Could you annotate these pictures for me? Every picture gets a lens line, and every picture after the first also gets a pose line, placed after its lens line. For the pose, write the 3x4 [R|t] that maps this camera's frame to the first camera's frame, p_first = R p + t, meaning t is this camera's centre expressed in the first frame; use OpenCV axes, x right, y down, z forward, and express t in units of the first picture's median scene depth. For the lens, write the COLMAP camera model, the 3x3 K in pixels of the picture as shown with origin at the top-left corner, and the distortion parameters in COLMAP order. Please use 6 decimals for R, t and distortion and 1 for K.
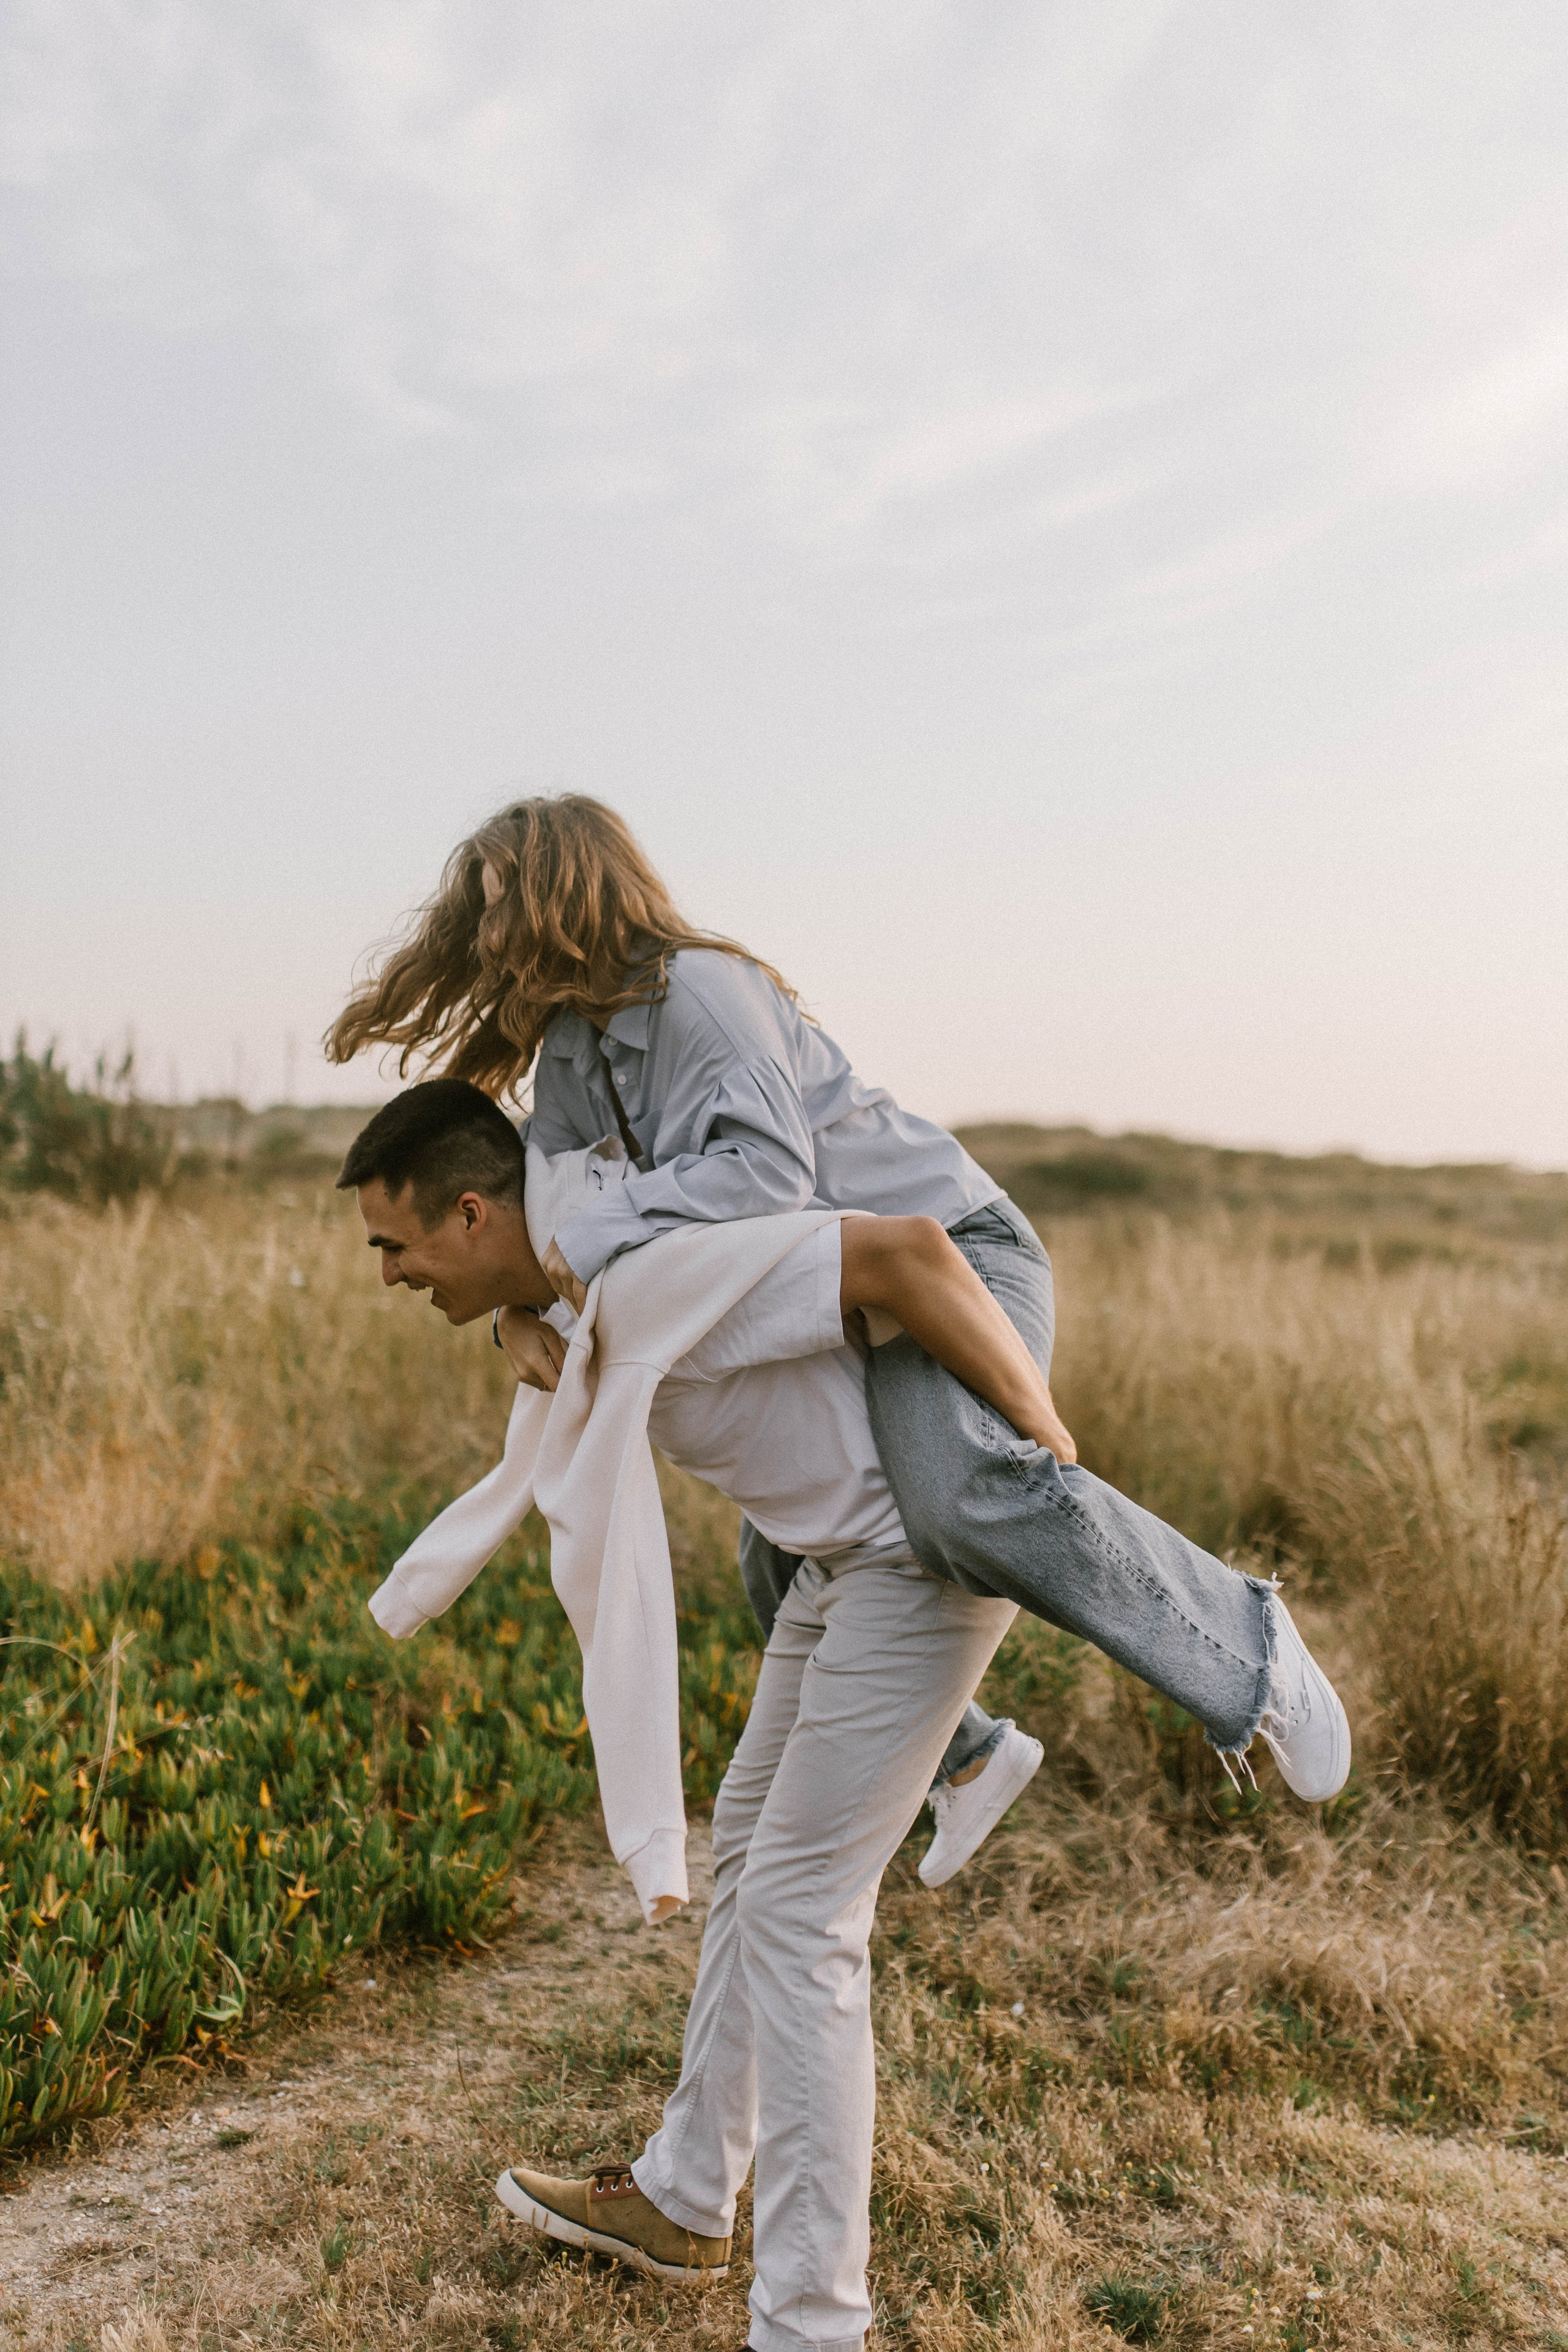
lens RADIAL K [[2187.9, 0, 772.4], [0, 2187.9, 1183.2], [0, 0, 1]] dist [0.097483, 0.033140]
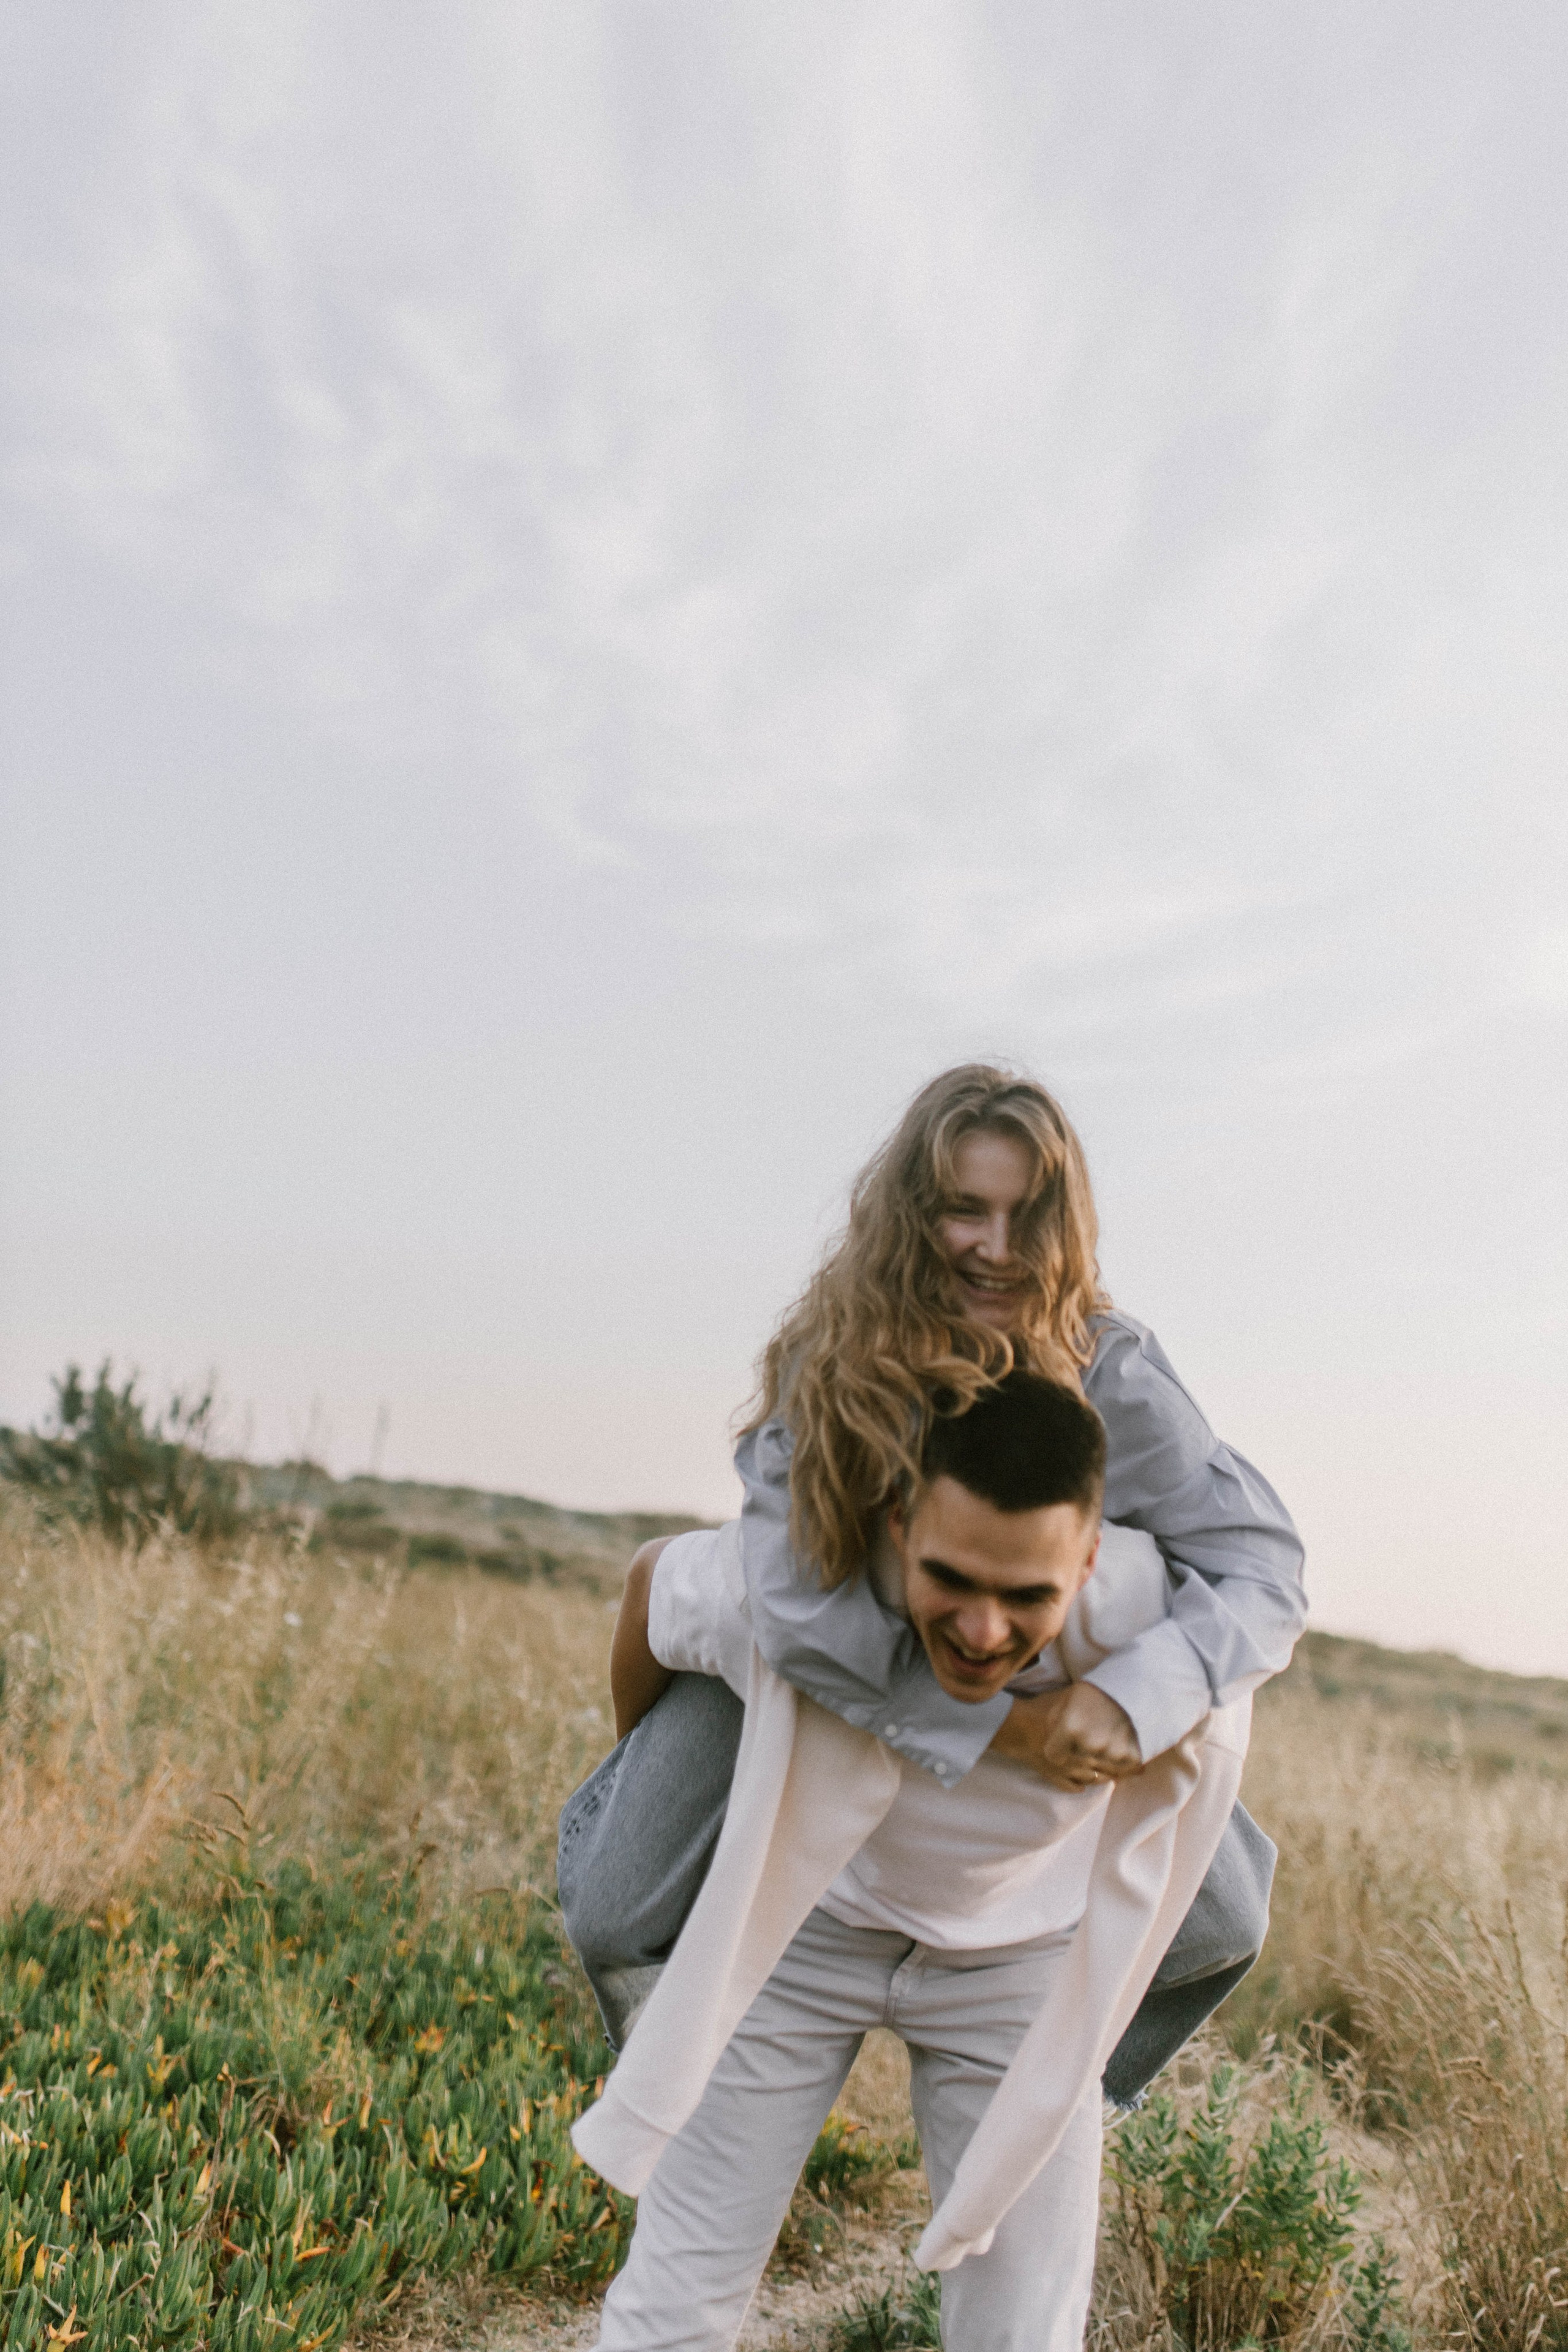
lens RADIAL K [[2187.9, 0, 772.4], [0, 2187.9, 1183.2], [0, 0, 1]] dist [0.097483, 0.033140]
pose [[0.992856, 0.105271, -0.056166, 0.032400], [-0.114113, 0.975271, -0.189276, 0.031934], [0.034852, 0.194333, 0.980316, 0.098317]]
